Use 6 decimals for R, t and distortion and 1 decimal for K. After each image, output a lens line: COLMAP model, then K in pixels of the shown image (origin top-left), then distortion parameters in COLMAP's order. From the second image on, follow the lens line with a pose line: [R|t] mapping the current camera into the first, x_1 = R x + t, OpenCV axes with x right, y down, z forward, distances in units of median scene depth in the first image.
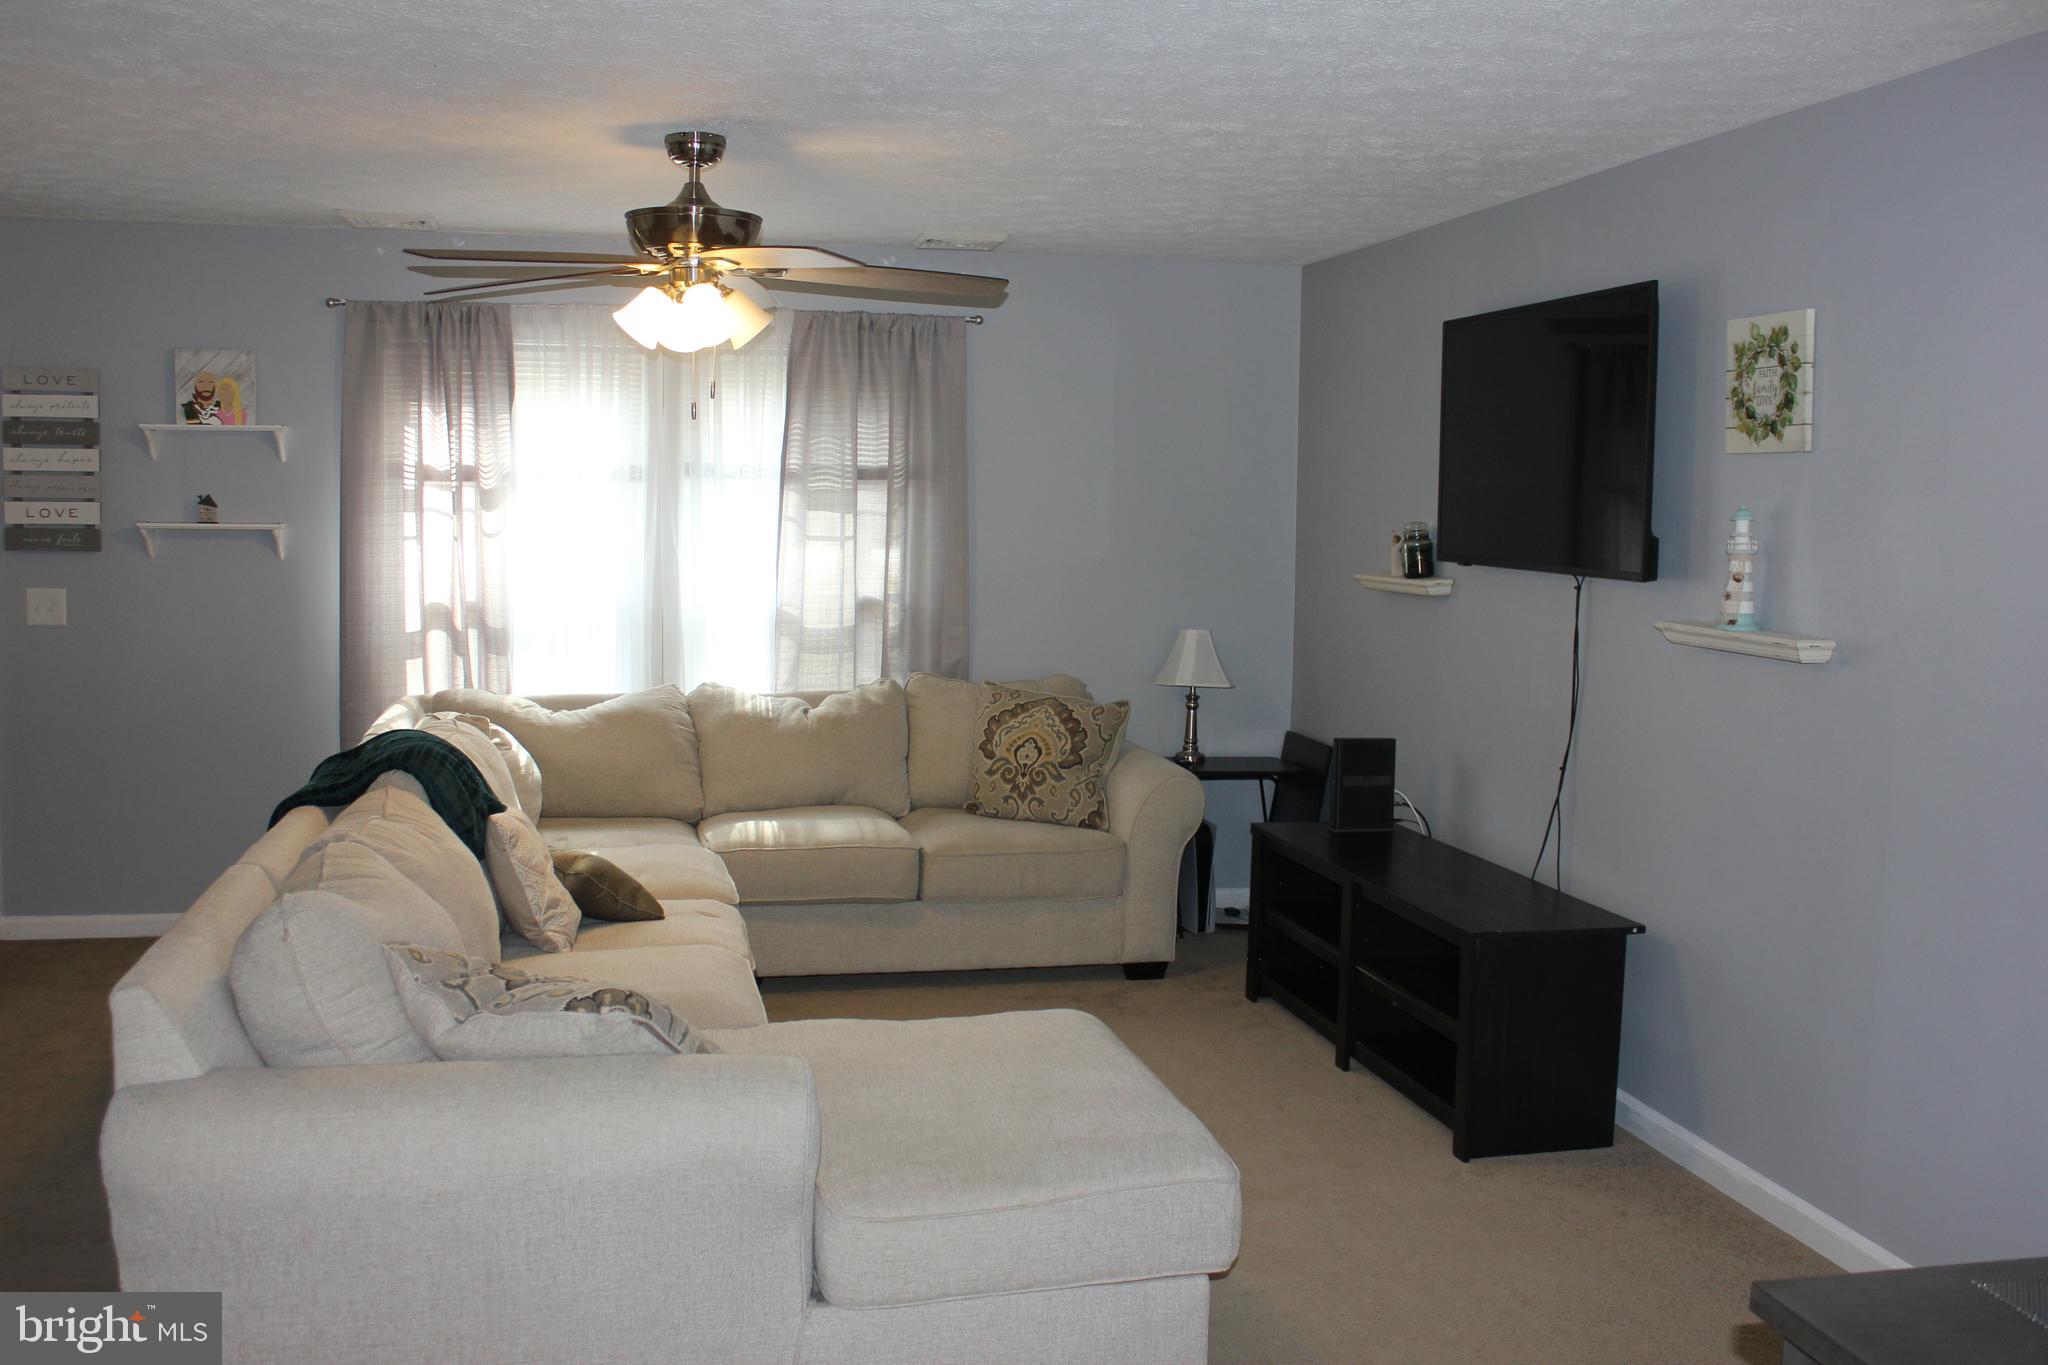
lens RADIAL K [[1926.8, 0, 1121.5], [0, 1926.8, 632.3], [0, 0, 1]] dist [-0.086085, 0.000000]
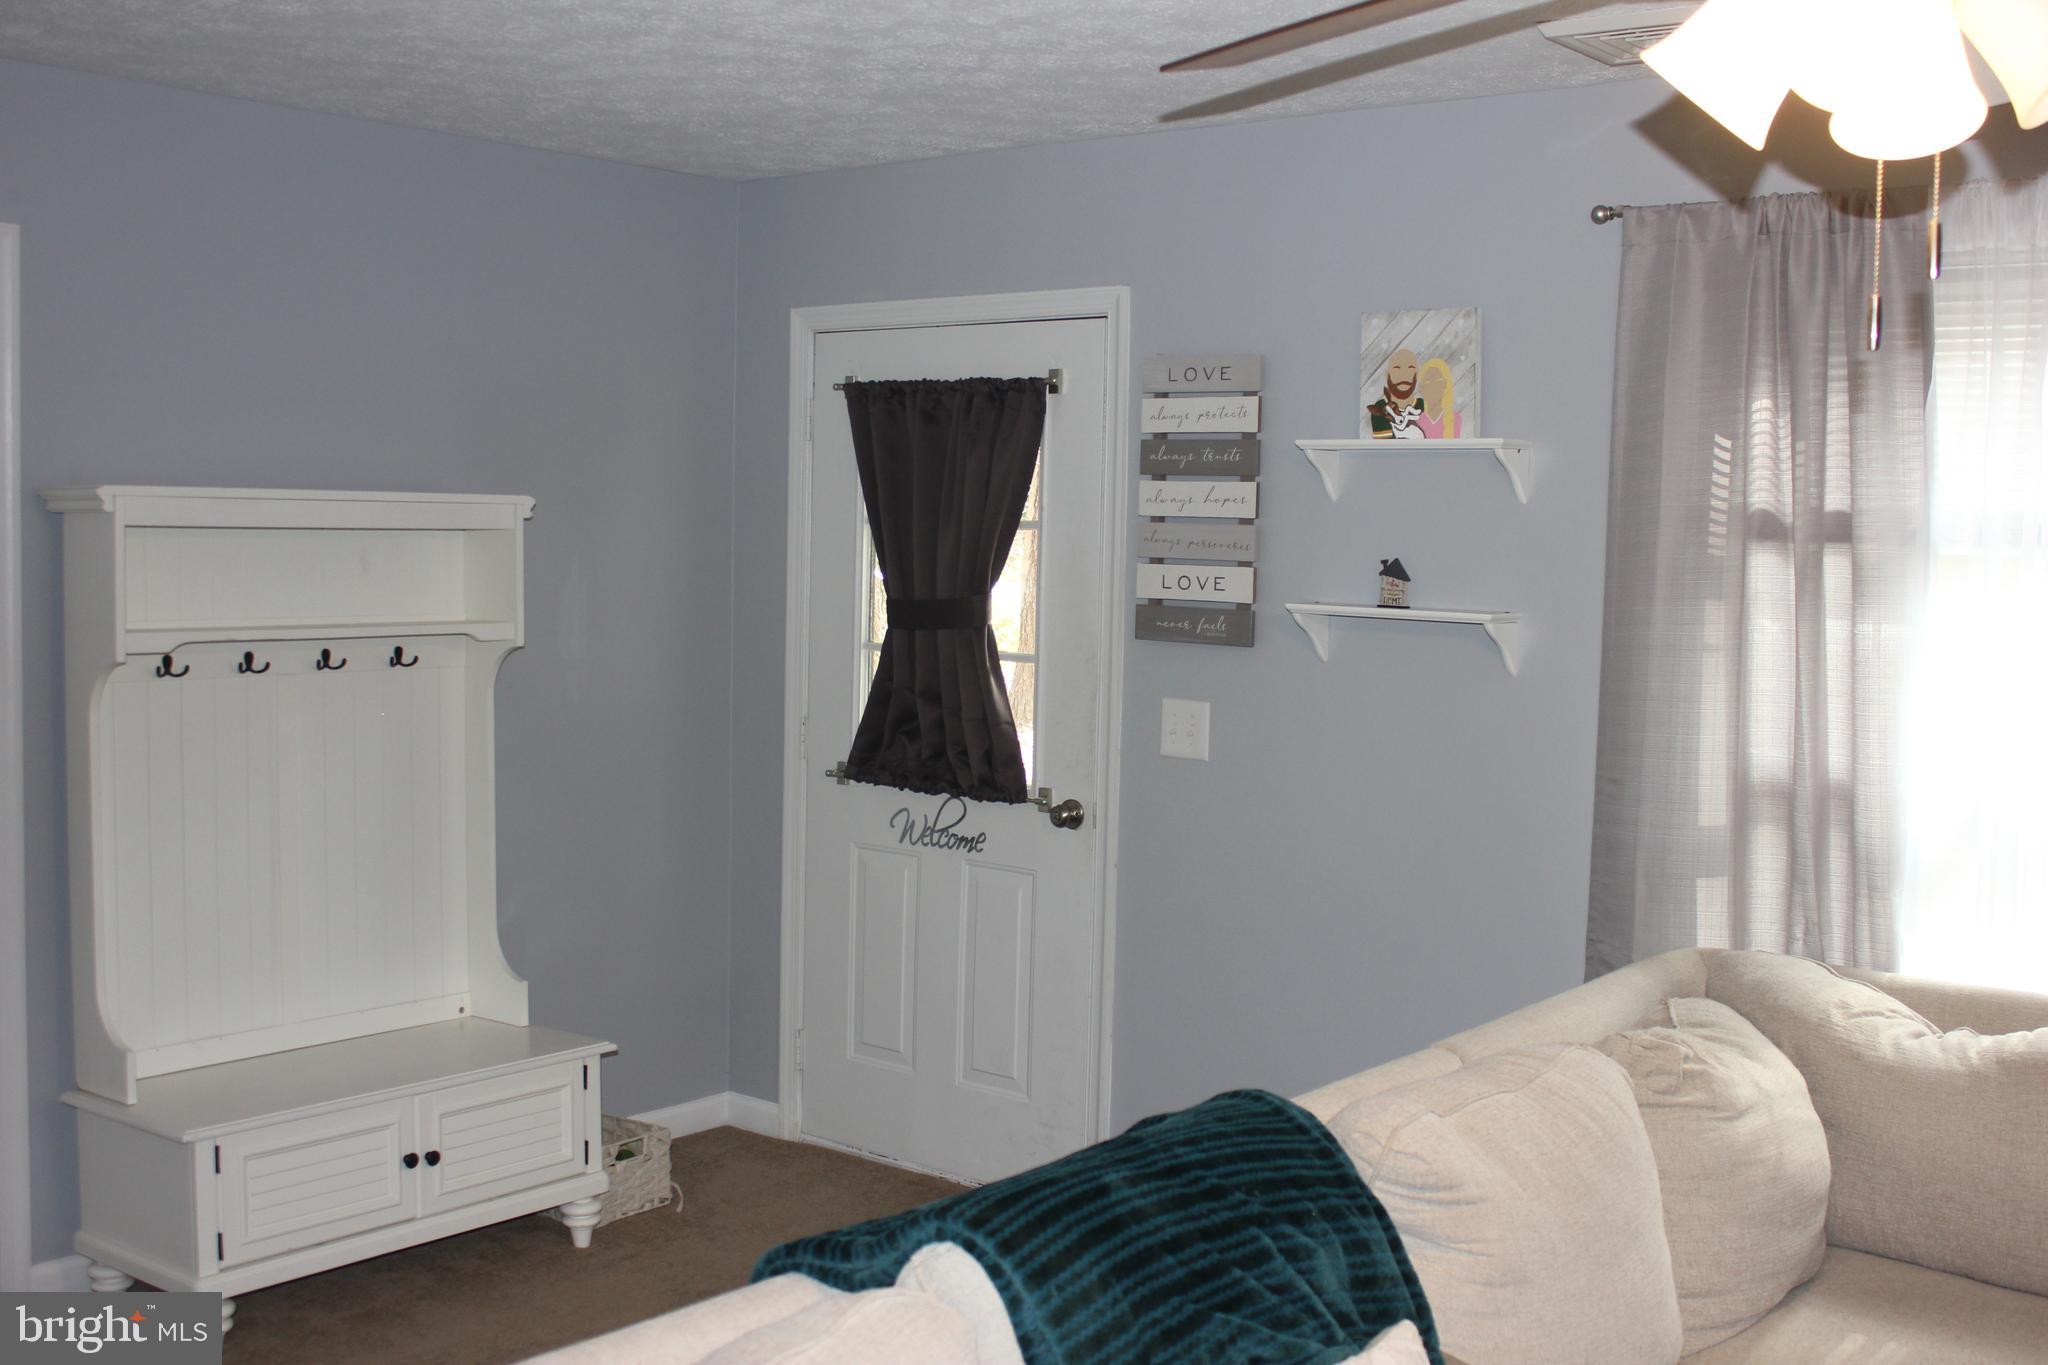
lens RADIAL K [[2198.4, 0, 1030.5], [0, 2198.4, 662.3], [0, 0, 1]] dist [-0.077622, 0.000000]
pose [[0.603728, 0.047986, -0.795745, -0.008881], [-0.073113, 0.997313, 0.004671, -0.036198], [0.793831, 0.055360, 0.605614, 0.504883]]
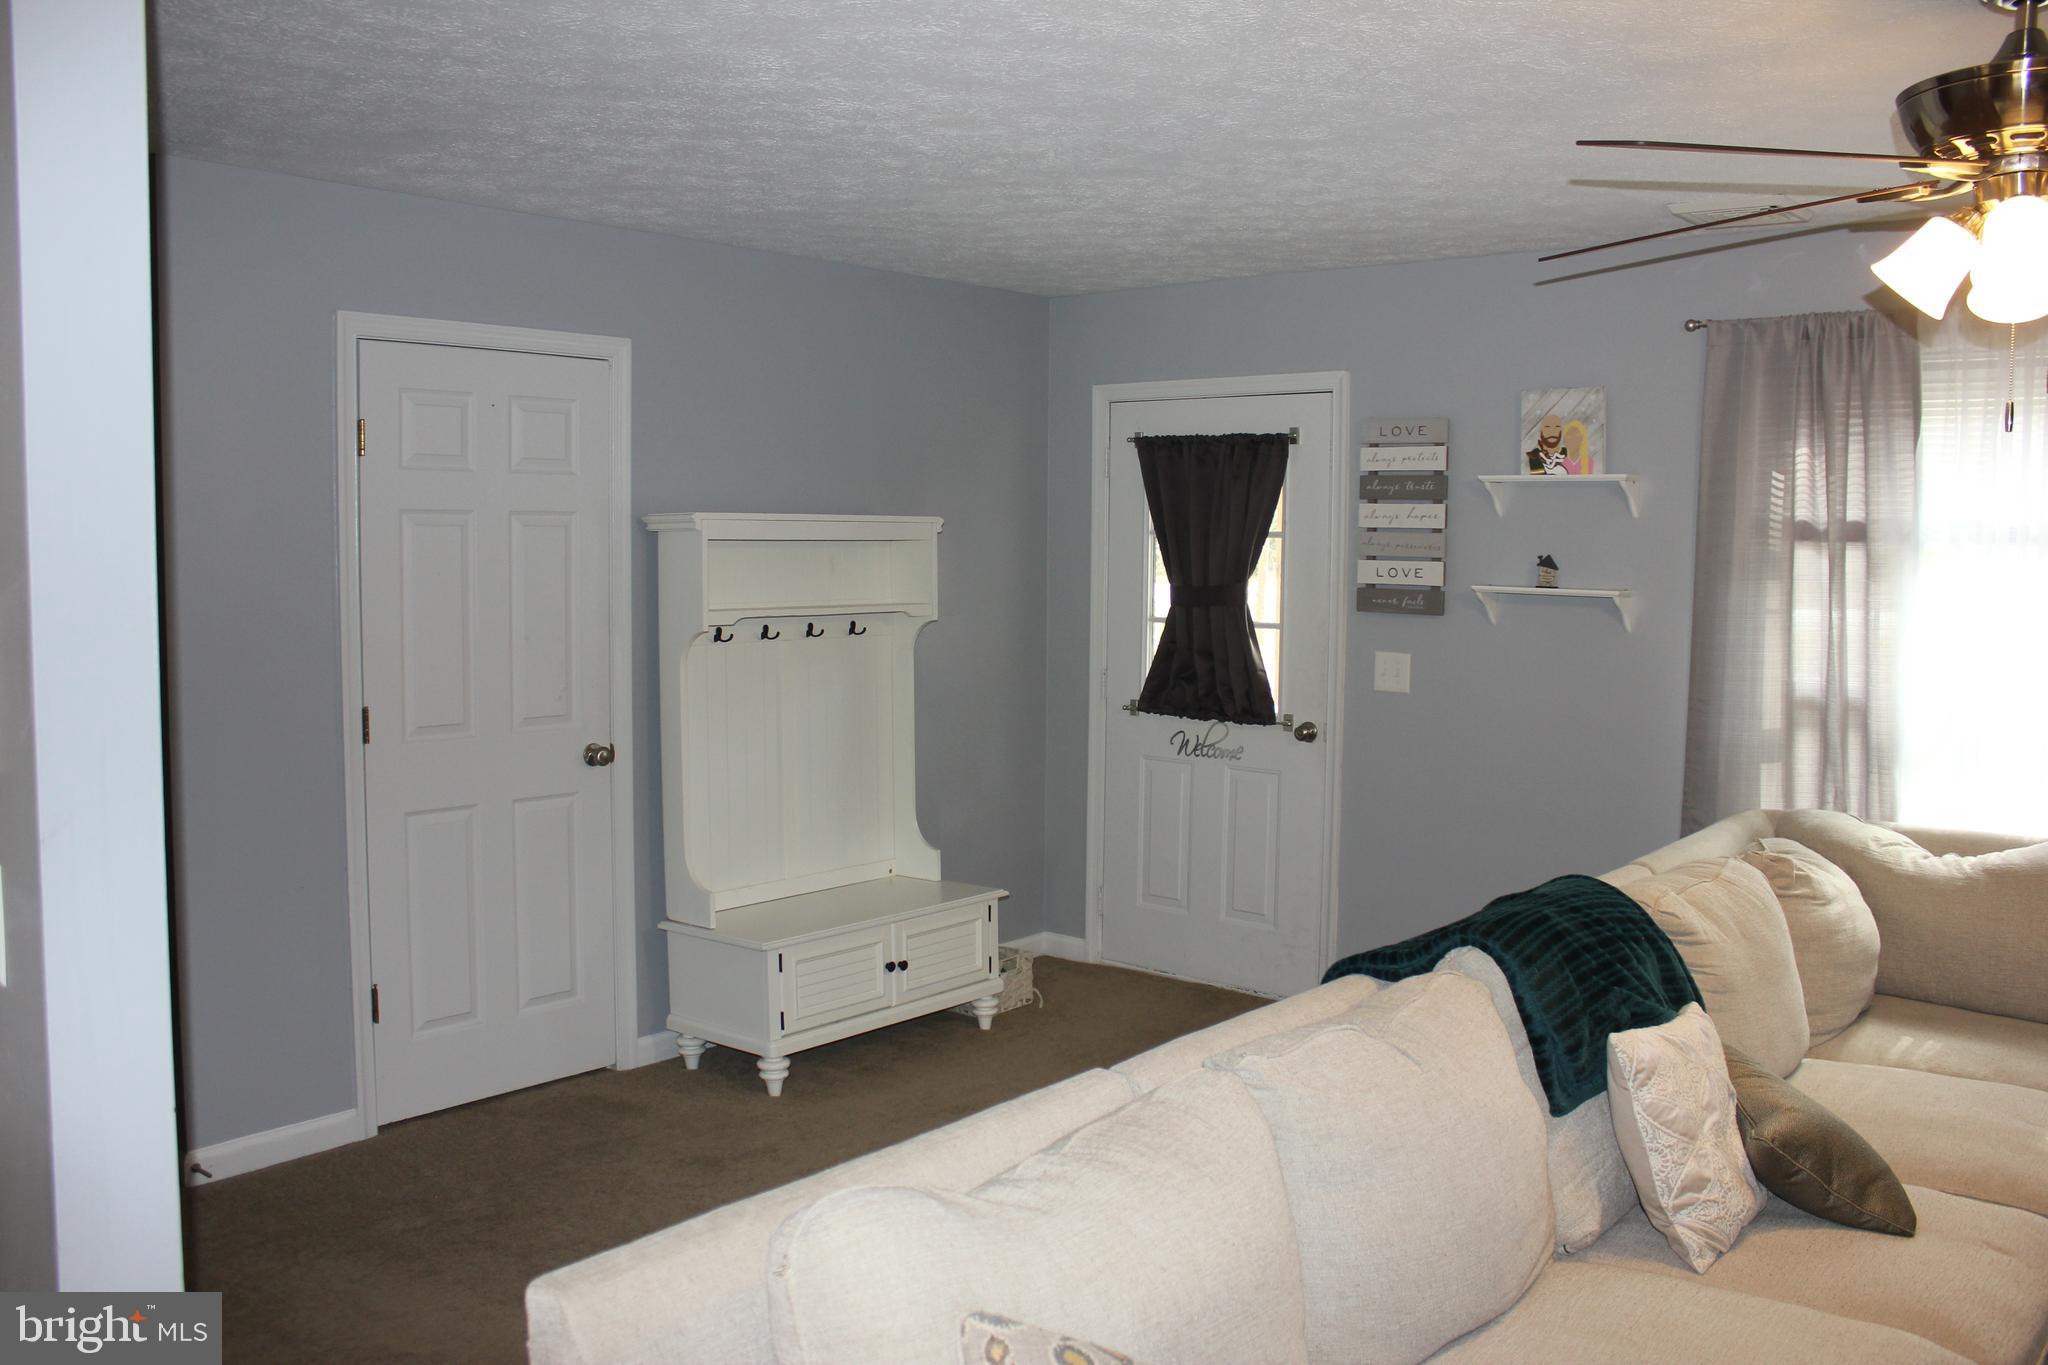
lens RADIAL K [[1723.7, 0, 1023.3], [0, 1723.7, 662.2], [0, 0, 1]] dist [-0.150617, 0.119139]
pose [[0.586301, 0.050571, -0.808513, 0.012959], [-0.063001, 0.997873, 0.016729, -0.021464], [0.807639, 0.041129, 0.588241, 0.345786]]
